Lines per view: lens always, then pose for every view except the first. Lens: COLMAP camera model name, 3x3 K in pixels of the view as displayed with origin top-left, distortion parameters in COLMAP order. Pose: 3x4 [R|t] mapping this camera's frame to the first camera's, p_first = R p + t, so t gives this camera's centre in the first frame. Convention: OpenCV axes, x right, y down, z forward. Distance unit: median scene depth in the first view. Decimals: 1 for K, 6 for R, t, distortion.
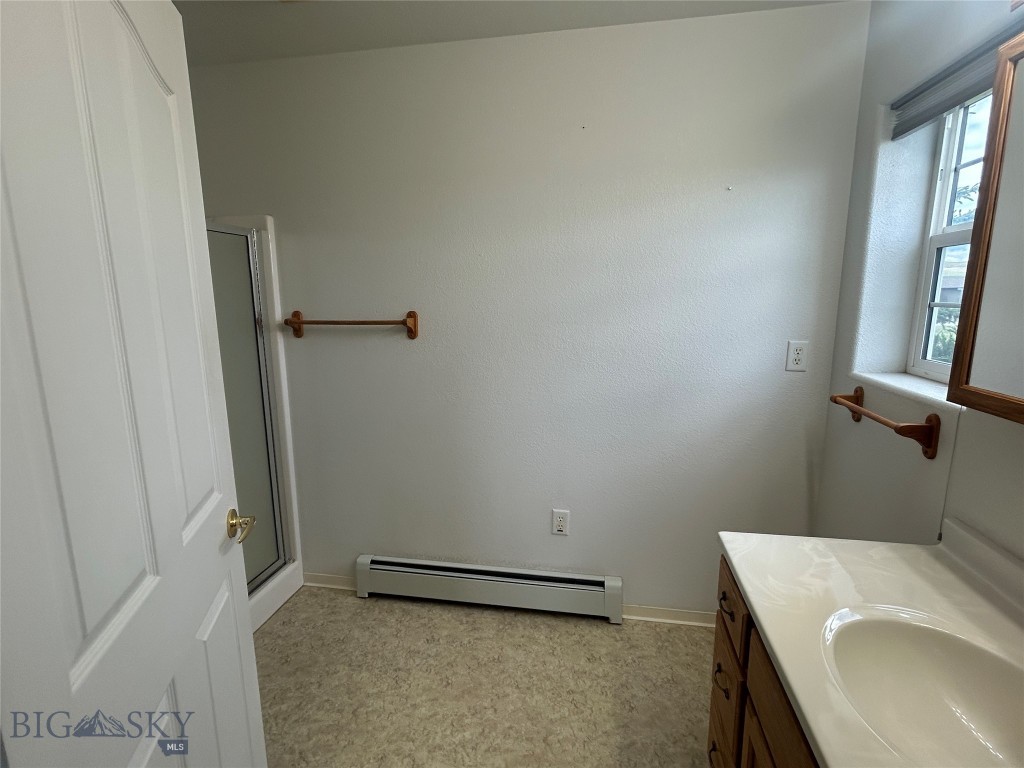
lens RADIAL K [[492.9, 0, 514.8], [0, 492.9, 382.2], [0, 0, 1]] dist [-0.001329, -0.000322]
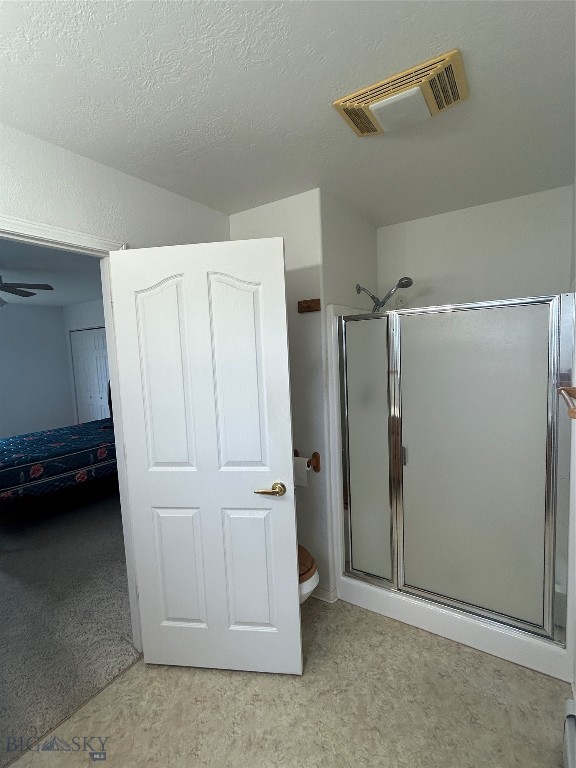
lens RADIAL K [[369.7, 0, 289.8], [0, 369.7, 383.5], [0, 0, 1]] dist [-0.001329, -0.000322]
pose [[-0.380316, 0.109518, -0.918349, 0.466117], [-0.122502, 0.978250, 0.167394, -0.246352], [0.916708, 0.176162, -0.358628, 1.001891]]
